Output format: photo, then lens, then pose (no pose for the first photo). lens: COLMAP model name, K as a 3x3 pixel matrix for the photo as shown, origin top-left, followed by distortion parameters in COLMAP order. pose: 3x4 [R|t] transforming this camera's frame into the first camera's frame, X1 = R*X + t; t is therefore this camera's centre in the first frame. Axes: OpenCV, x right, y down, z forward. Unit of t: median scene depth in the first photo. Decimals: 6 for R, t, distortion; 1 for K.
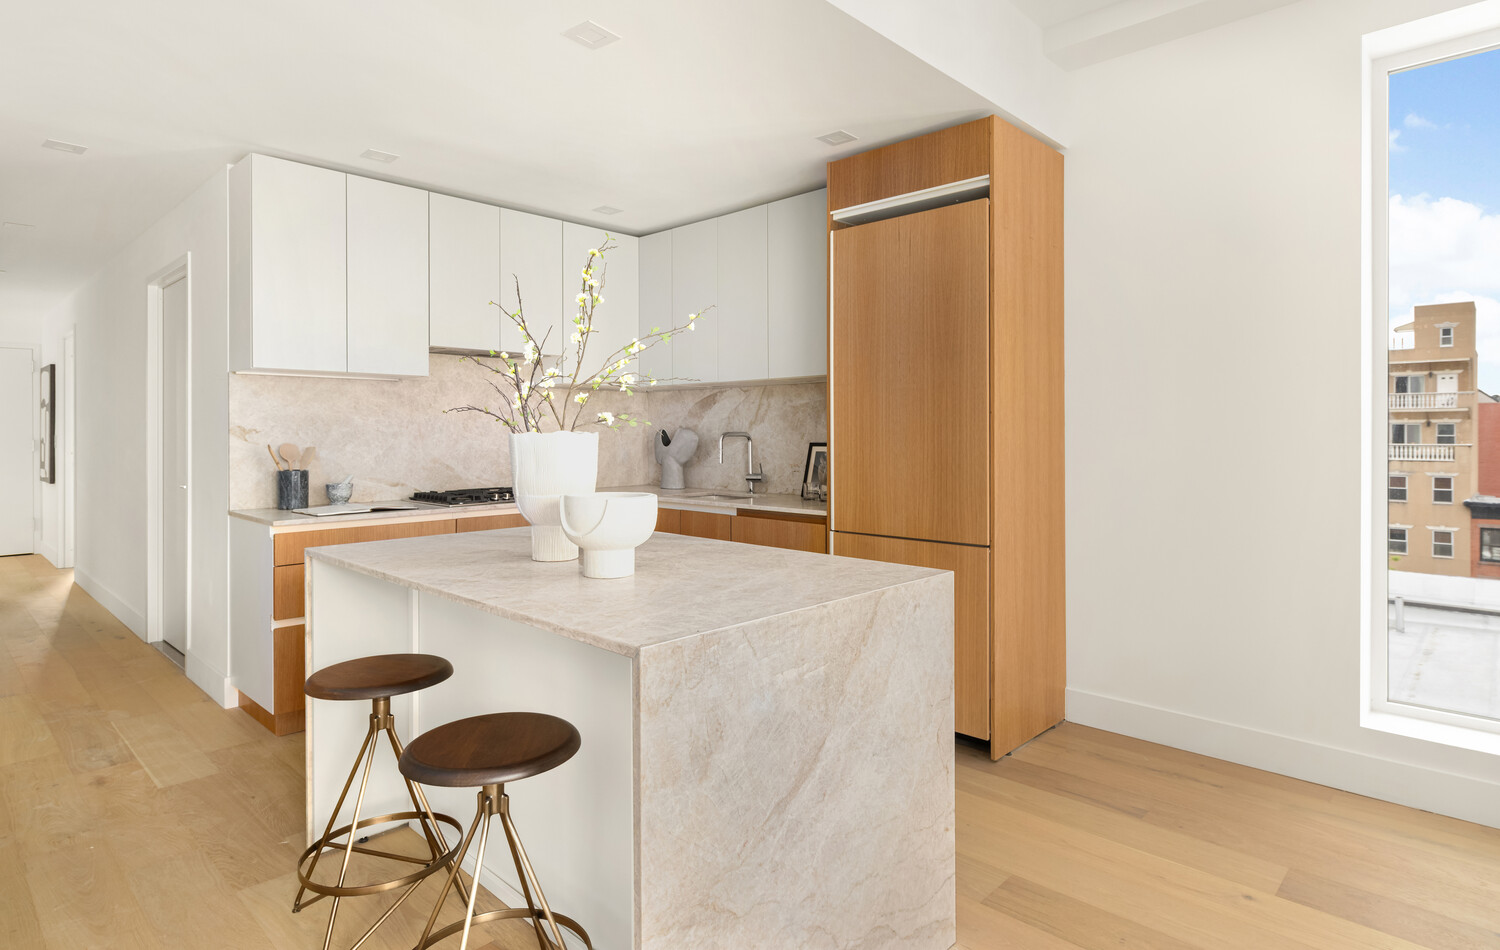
lens RADIAL K [[799.6, 0, 764.1], [0, 799.6, 434.2], [0, 0, 1]] dist [0.000682, 0.000628]
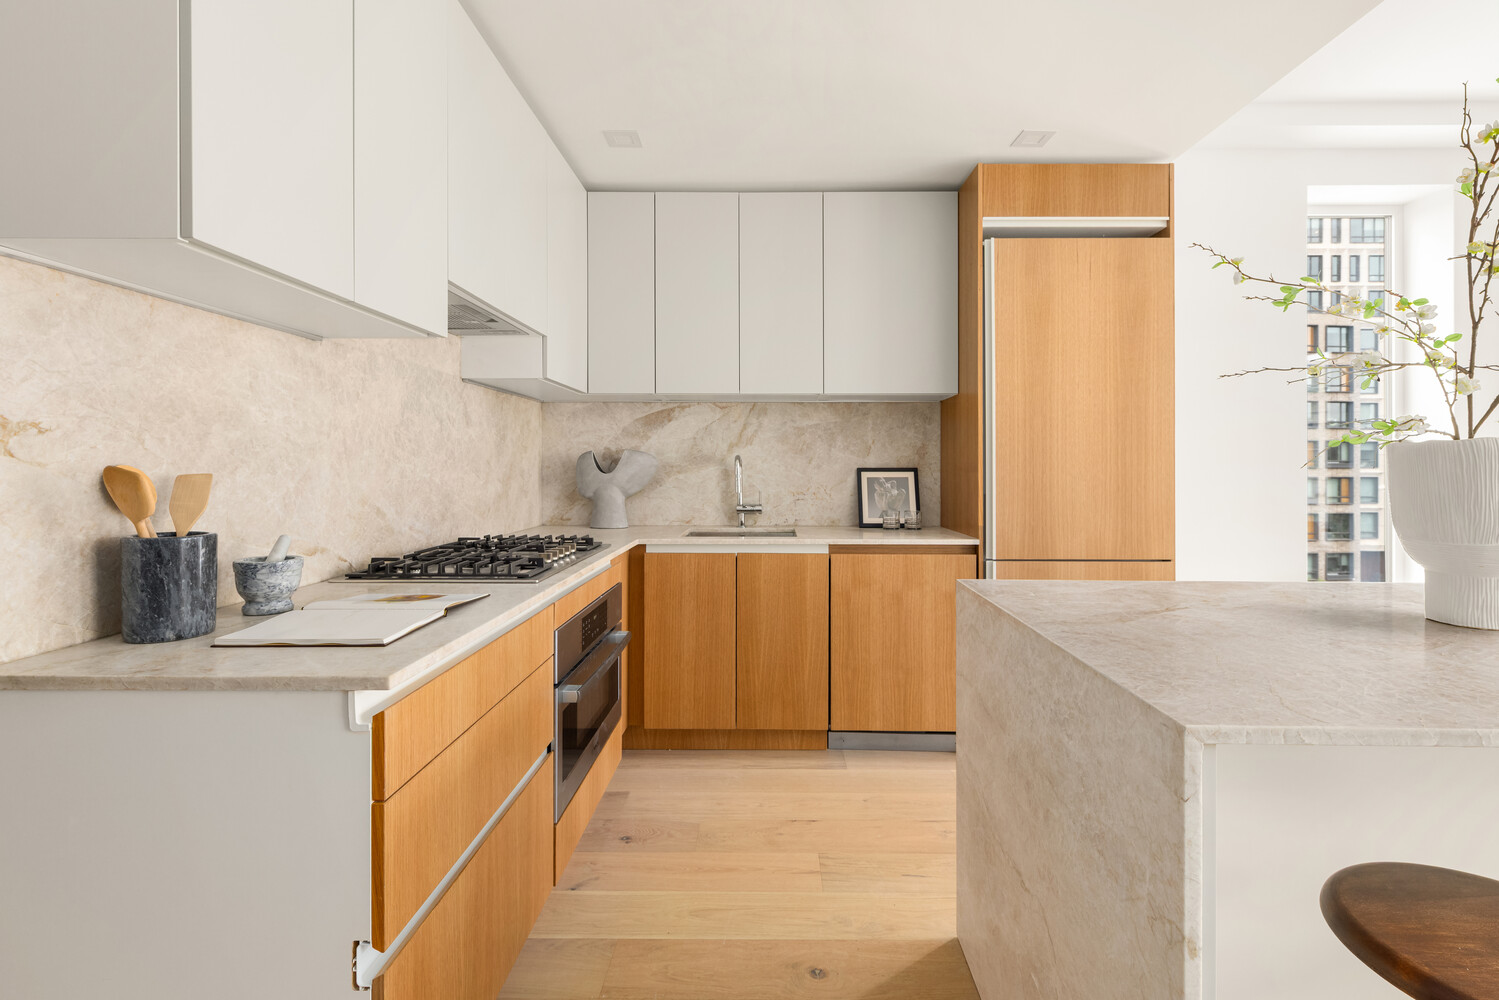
lens RADIAL K [[664.2, 0, 761.3], [0, 664.2, 471.4], [0, 0, 1]] dist [0.002204, 0.000034]
pose [[0.737185, -0.002360, 0.675687, -0.529055], [-0.001519, 0.999986, 0.005149, 0.011459], [-0.675689, -0.004822, 0.737171, 0.510899]]
